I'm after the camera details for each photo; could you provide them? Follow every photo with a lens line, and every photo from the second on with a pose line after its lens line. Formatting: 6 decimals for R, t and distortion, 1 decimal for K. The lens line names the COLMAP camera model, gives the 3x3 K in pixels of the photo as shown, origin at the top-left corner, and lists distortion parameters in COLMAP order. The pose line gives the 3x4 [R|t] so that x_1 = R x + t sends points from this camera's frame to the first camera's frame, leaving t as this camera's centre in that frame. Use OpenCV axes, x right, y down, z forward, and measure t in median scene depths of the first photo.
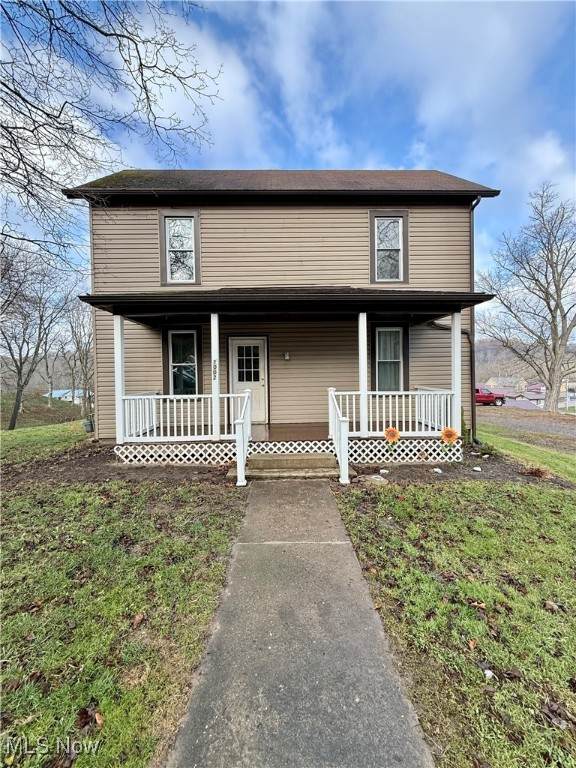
lens RADIAL K [[308.1, 0, 282.0], [0, 308.1, 386.7], [0, 0, 1]] dist [-0.002672, 0.000725]
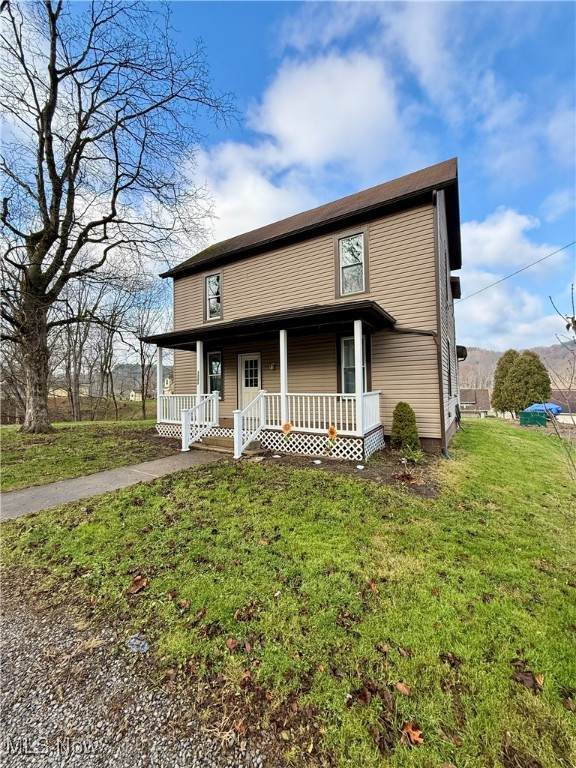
lens RADIAL K [[308.1, 0, 294.5], [0, 308.1, 383.5], [0, 0, 1]] dist [-0.002672, 0.000725]
pose [[0.841650, -0.008666, -0.539954, 0.938156], [0.003899, 0.999943, -0.009971, -0.016752], [0.540009, 0.006287, 0.841636, -0.040947]]
